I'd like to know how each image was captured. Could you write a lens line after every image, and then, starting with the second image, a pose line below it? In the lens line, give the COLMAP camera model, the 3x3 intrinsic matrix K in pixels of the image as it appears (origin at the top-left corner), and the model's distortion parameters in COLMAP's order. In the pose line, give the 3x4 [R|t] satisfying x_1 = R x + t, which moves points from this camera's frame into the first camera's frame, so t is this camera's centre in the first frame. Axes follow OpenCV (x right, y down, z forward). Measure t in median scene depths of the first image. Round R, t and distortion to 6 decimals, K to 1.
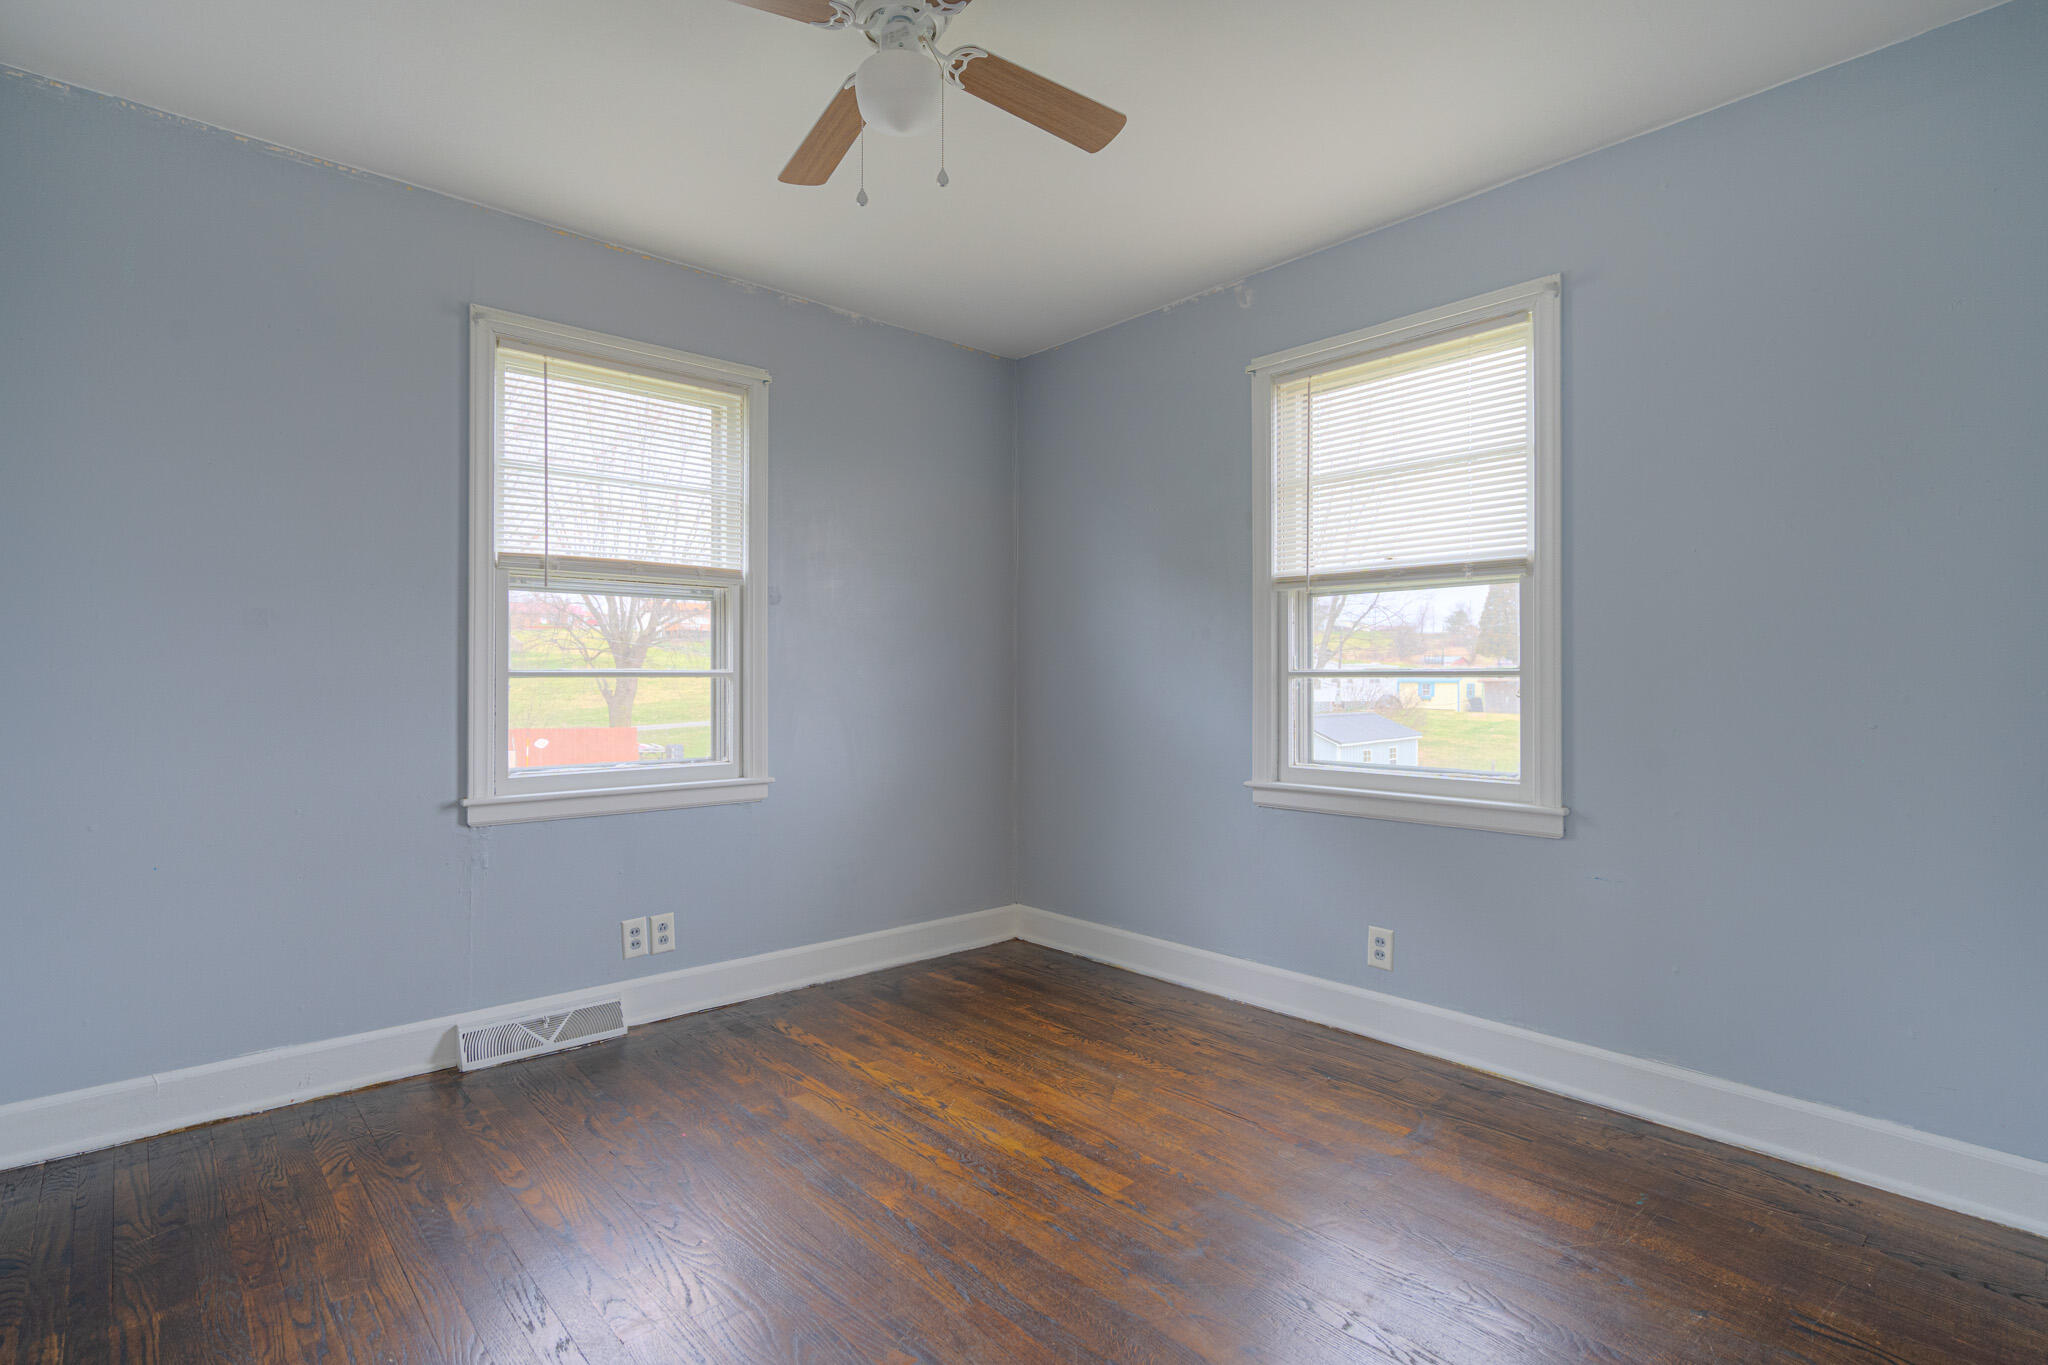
lens RADIAL K [[990.4, 0, 1014.2], [0, 990.4, 678.3], [0, 0, 1]] dist [0.004240, 0.000738]
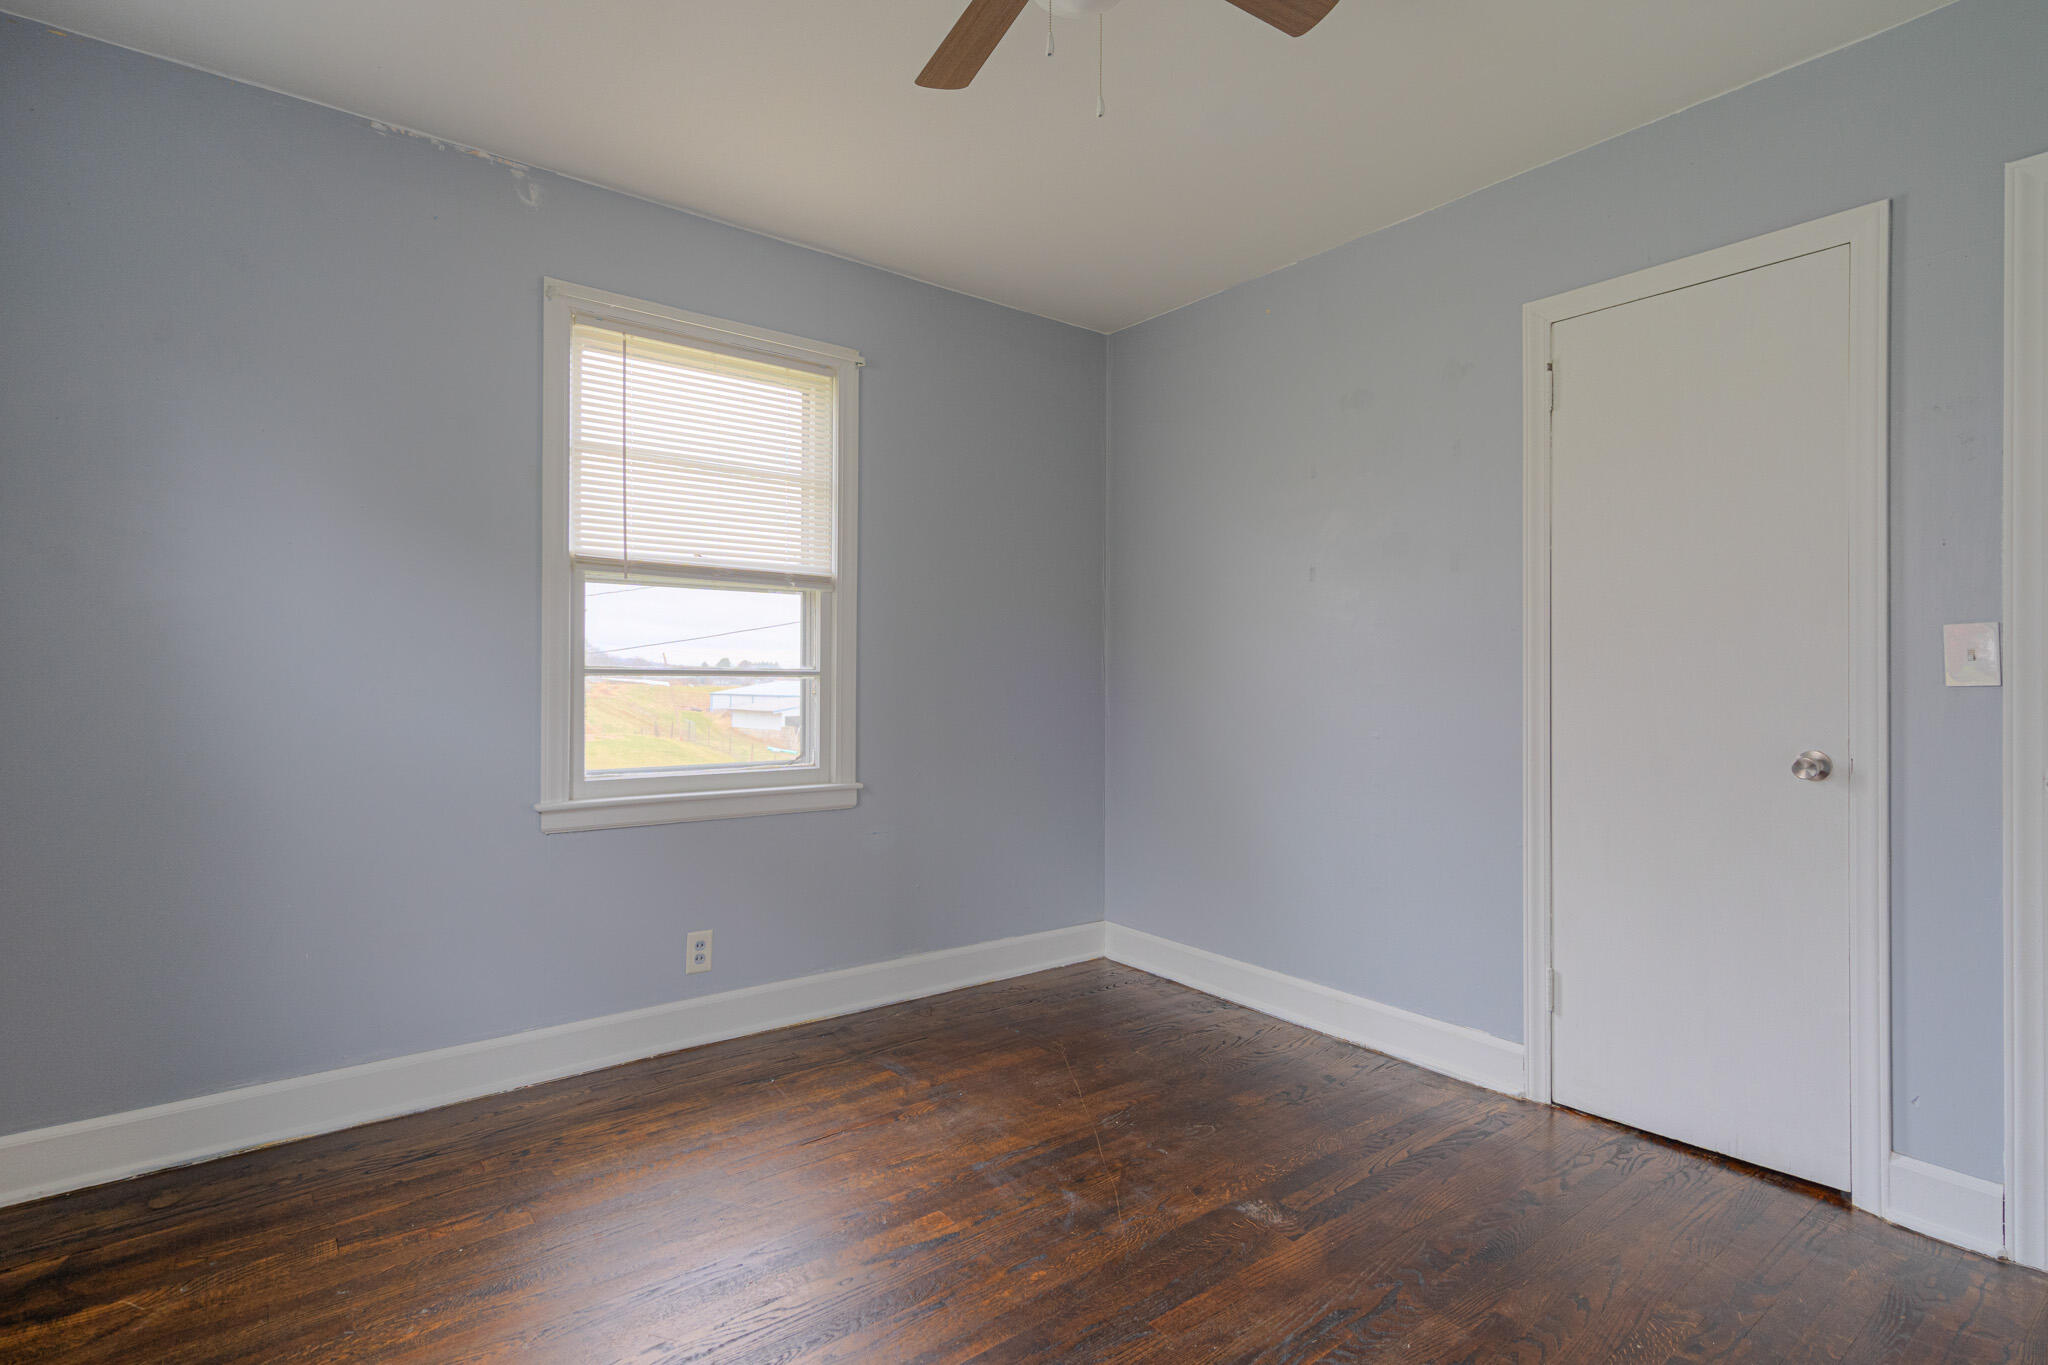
lens RADIAL K [[990.4, 0, 1014.3], [0, 990.4, 682.8], [0, 0, 1]] dist [0.004240, 0.000738]
pose [[0.073124, -0.003830, 0.997316, -0.586464], [-0.009243, 0.999947, 0.004517, -0.001415], [-0.997280, -0.009548, 0.073085, 0.619961]]
